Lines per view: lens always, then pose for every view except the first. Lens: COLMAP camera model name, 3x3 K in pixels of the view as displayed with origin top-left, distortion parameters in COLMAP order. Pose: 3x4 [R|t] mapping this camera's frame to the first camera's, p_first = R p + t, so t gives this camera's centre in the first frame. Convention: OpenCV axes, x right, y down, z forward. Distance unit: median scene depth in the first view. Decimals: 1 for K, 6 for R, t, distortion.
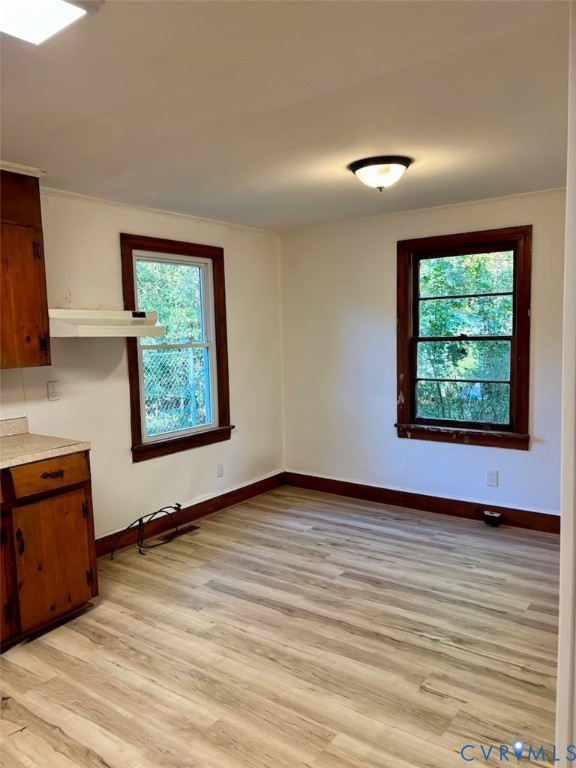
lens RADIAL K [[573.9, 0, 290.0], [0, 573.9, 379.5], [0, 0, 1]] dist [0.033069, -0.059236]
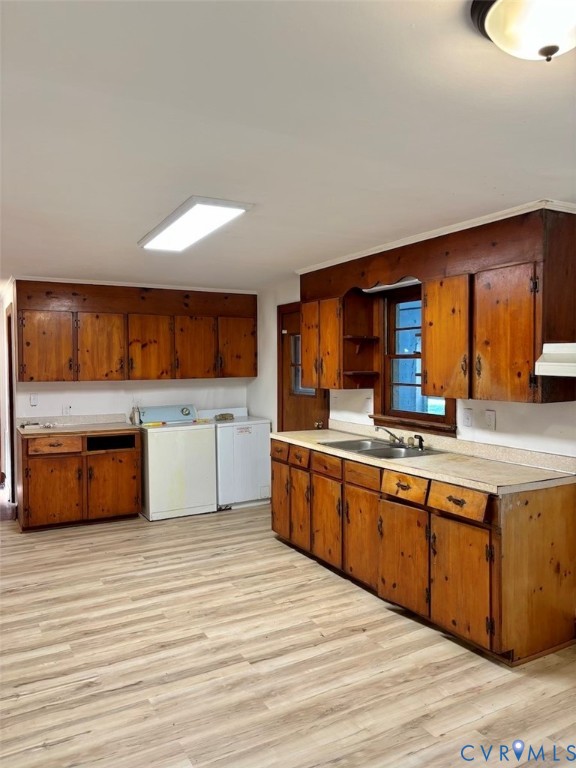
lens RADIAL K [[573.9, 0, 291.0], [0, 573.9, 380.5], [0, 0, 1]] dist [0.033069, -0.059236]
pose [[-0.413007, 0.045905, -0.909570, 0.497752], [-0.069333, 0.994246, 0.081661, -0.090419], [0.908085, 0.096790, -0.407448, 0.822147]]
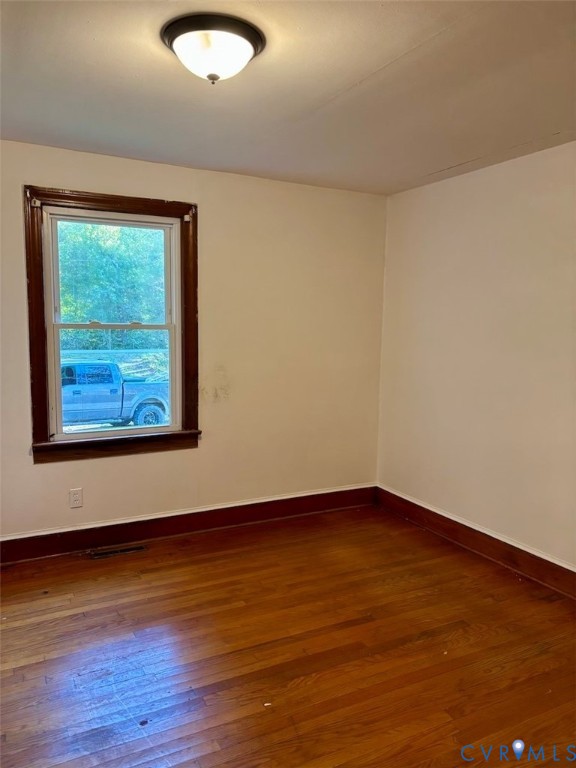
lens RADIAL K [[573.9, 0, 293.0], [0, 573.9, 392.2], [0, 0, 1]] dist [0.033069, -0.059236]
pose [[0.902209, 0.108131, -0.417525, 0.422437], [-0.081603, 0.993373, 0.080932, -0.059942], [0.423509, -0.038946, 0.905054, 0.410032]]
